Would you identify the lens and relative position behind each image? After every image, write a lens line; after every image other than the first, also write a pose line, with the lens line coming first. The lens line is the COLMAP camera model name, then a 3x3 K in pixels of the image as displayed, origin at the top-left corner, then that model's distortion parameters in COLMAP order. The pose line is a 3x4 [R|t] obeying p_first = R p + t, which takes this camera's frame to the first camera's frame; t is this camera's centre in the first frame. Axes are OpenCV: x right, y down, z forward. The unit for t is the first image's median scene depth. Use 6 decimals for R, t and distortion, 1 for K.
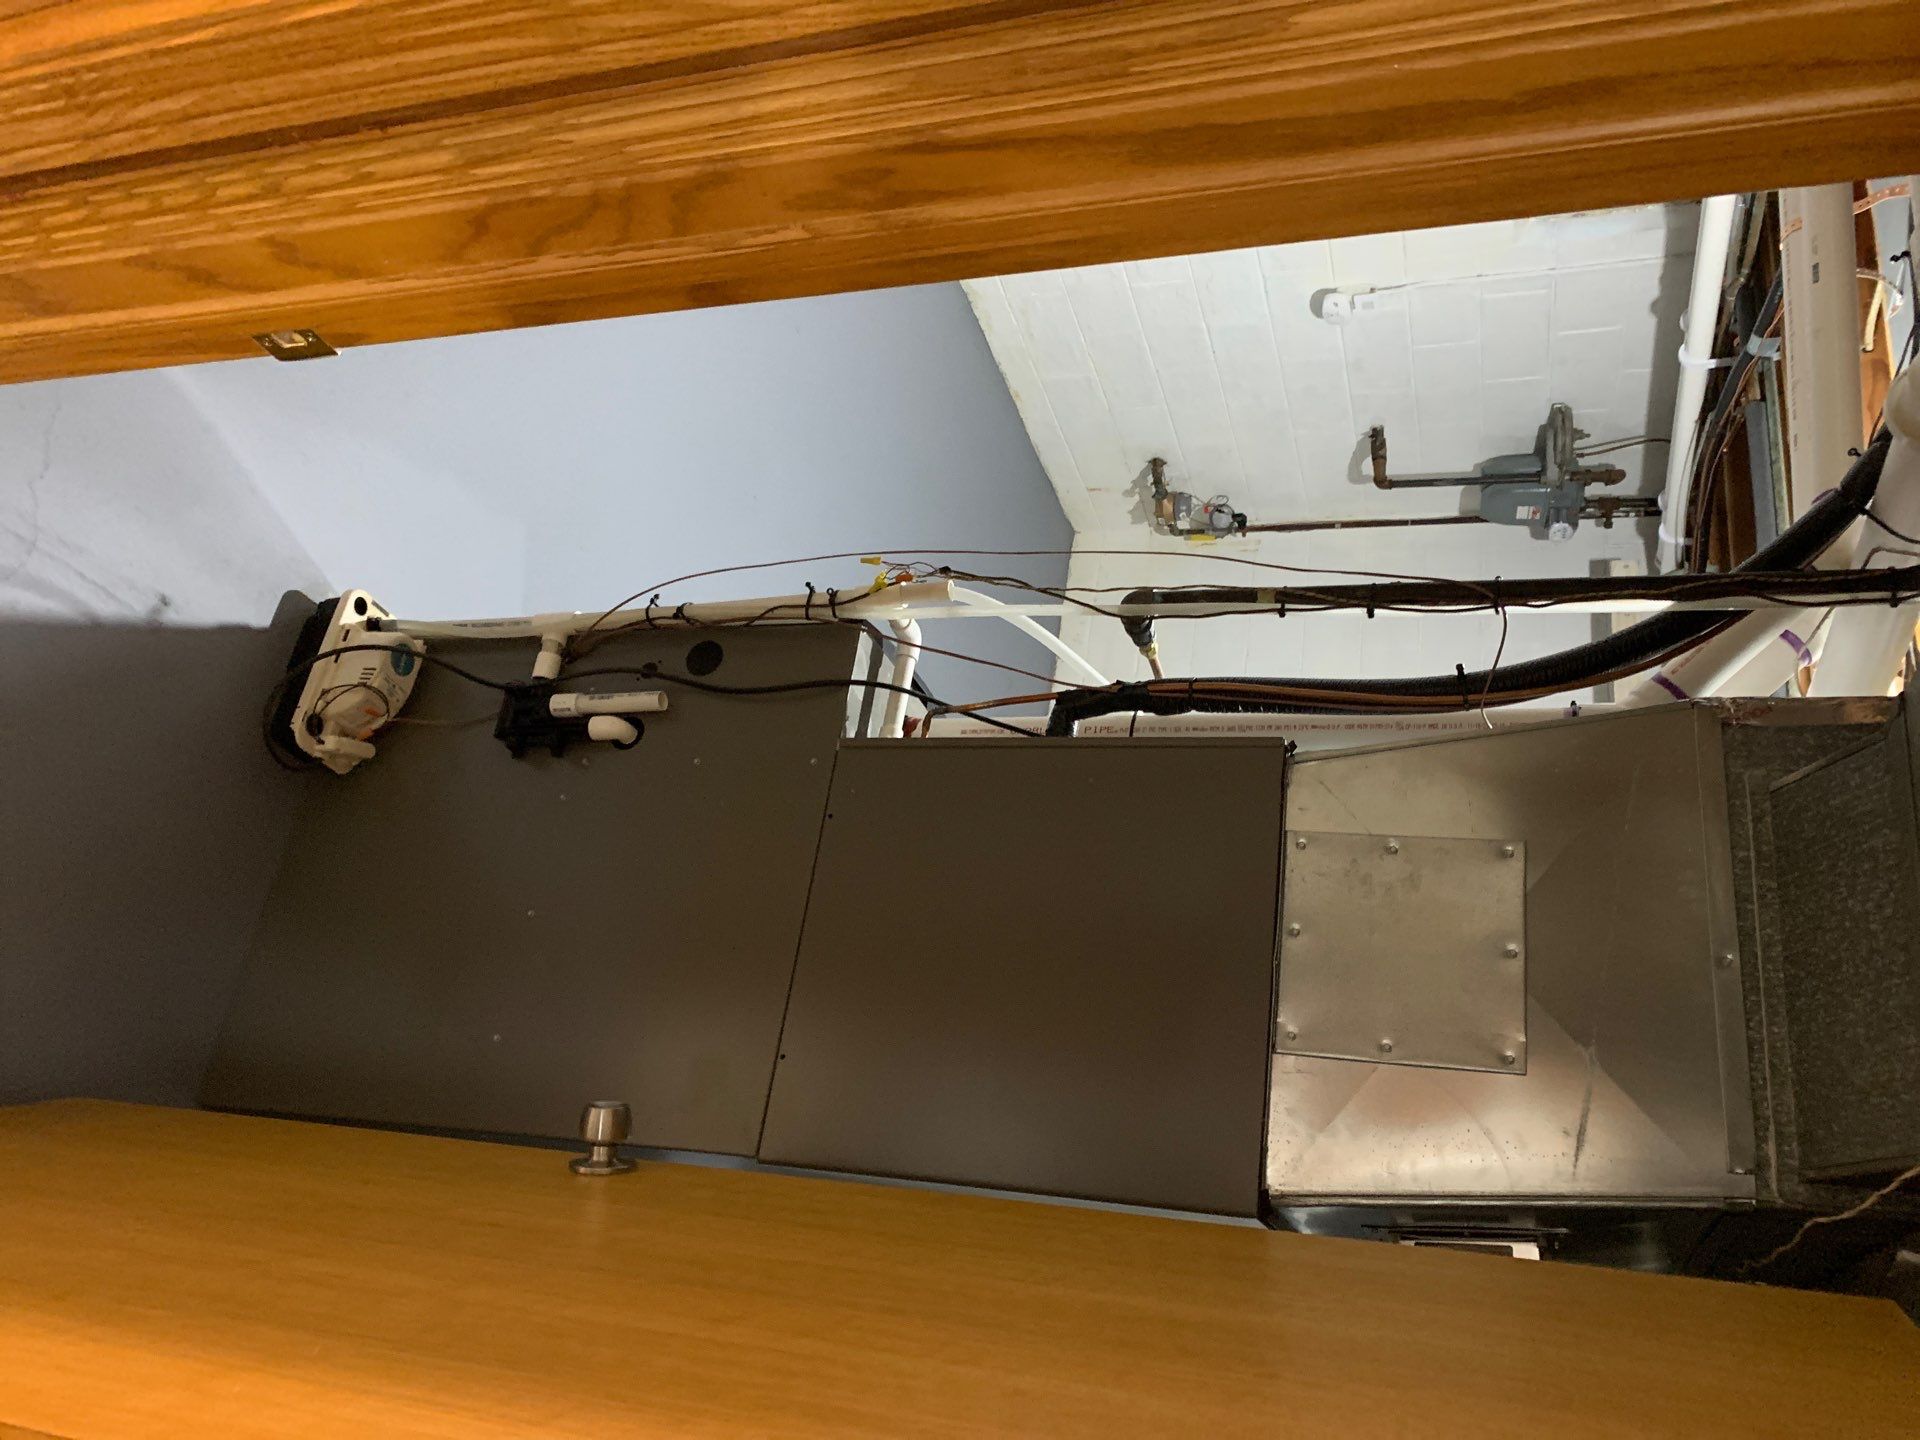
lens RADIAL K [[1470.7, 0, 964.4], [0, 1470.7, 751.9], [0, 0, 1]] dist [0.057808, -0.083615]
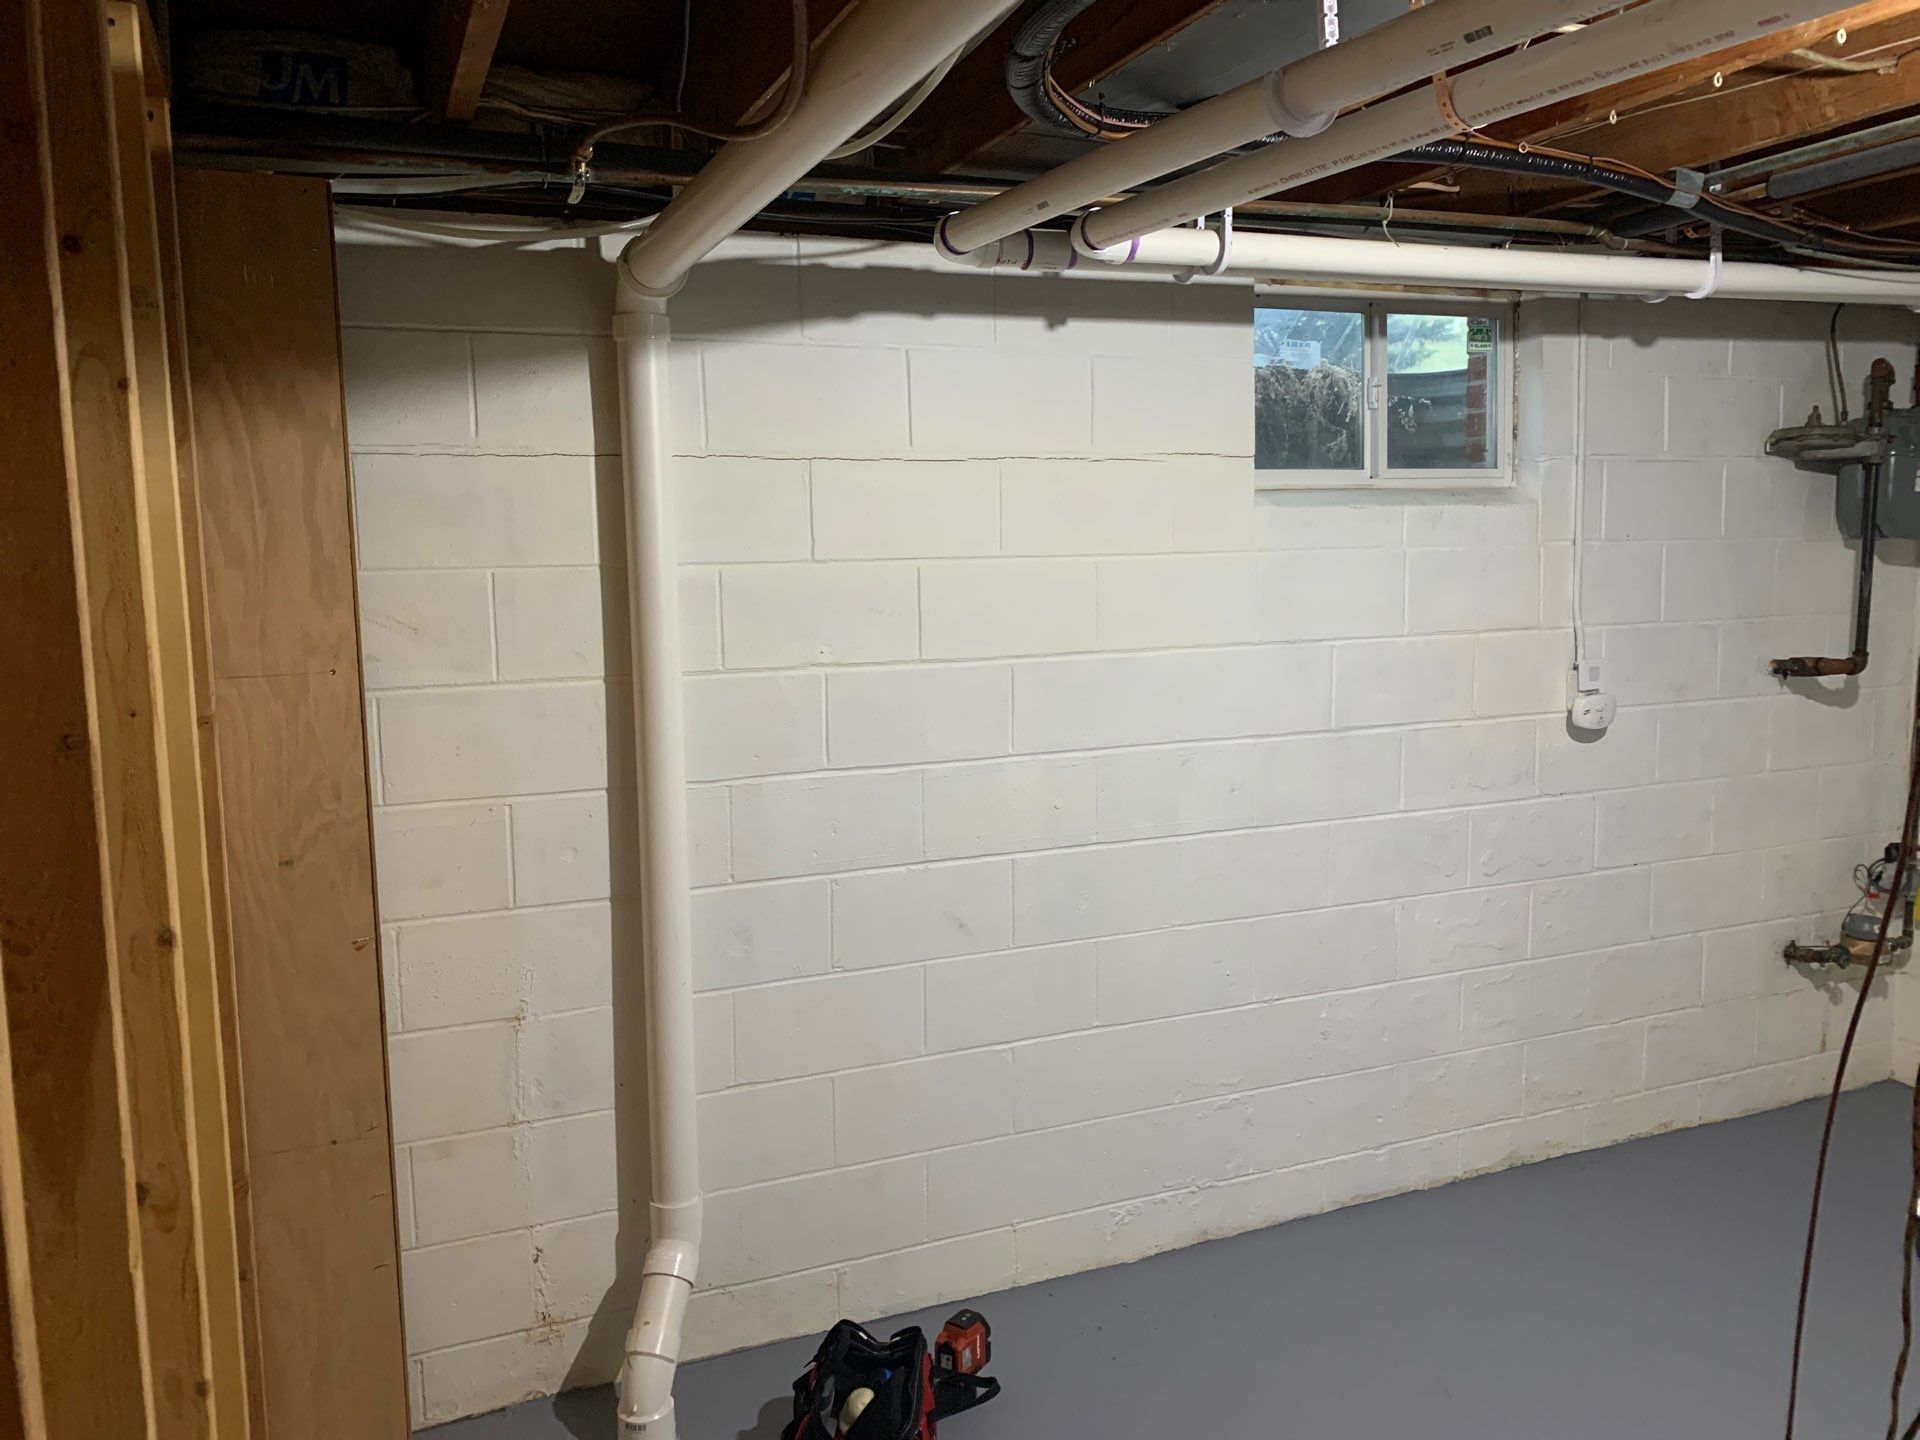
lens RADIAL K [[1470.7, 0, 947.9], [0, 1470.7, 713.3], [0, 0, 1]] dist [0.057808, -0.083615]
pose [[0.211464, -0.966329, 0.146597, 0.049576], [0.735422, 0.058521, -0.675078, -0.011767], [0.643769, 0.250565, 0.723035, 0.163681]]
